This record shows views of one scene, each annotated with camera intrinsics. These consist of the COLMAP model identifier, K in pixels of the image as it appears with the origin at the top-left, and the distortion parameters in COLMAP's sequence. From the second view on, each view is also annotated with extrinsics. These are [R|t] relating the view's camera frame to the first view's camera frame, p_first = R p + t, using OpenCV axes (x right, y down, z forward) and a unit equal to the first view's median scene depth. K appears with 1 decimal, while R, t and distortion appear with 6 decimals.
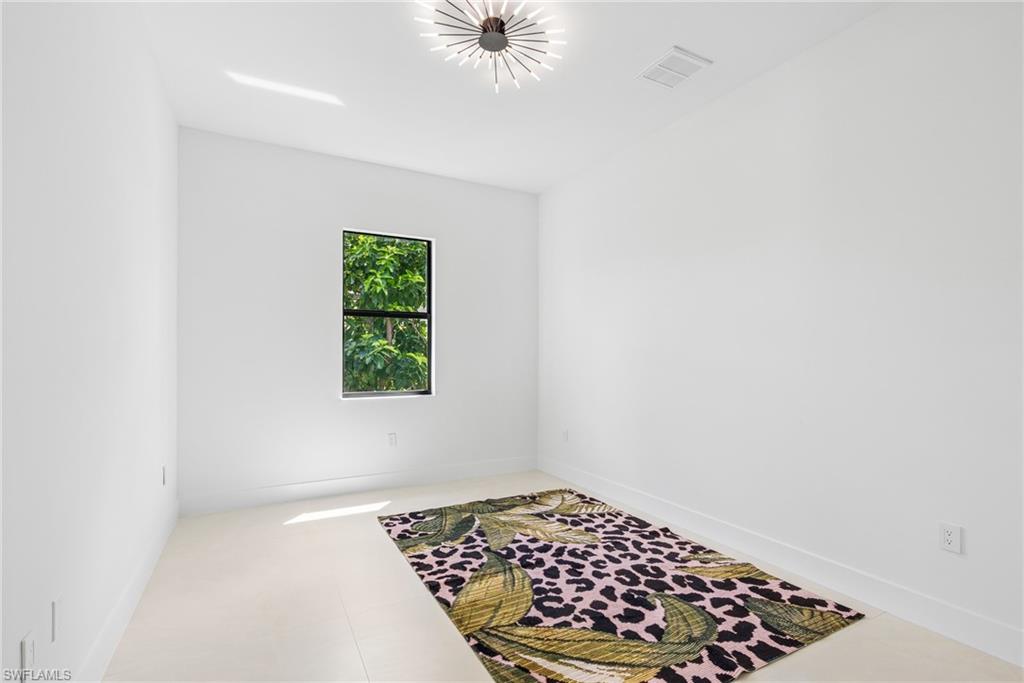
lens RADIAL K [[460.0, 0, 507.8], [0, 460.0, 346.2], [0, 0, 1]] dist [-0.002518, 0.000668]
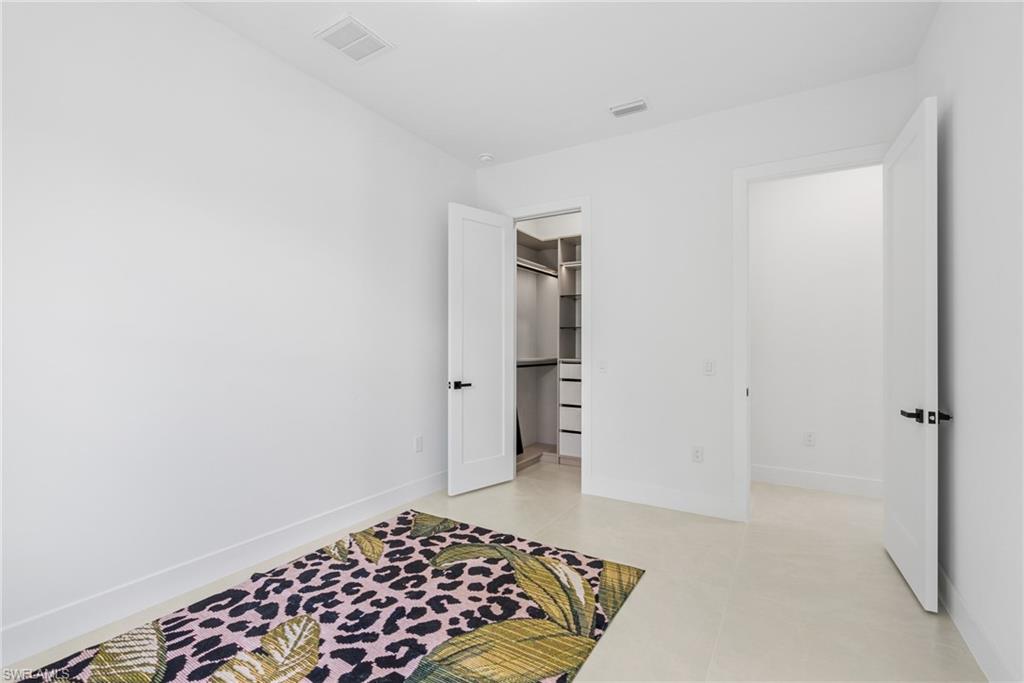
lens RADIAL K [[460.0, 0, 507.8], [0, 460.0, 346.2], [0, 0, 1]] dist [-0.002518, 0.000668]
pose [[-0.490879, -0.009170, 0.871179, -0.653020], [-0.018872, 0.999822, -0.000109, 0.015867], [-0.871023, -0.016495, -0.490965, 1.289222]]
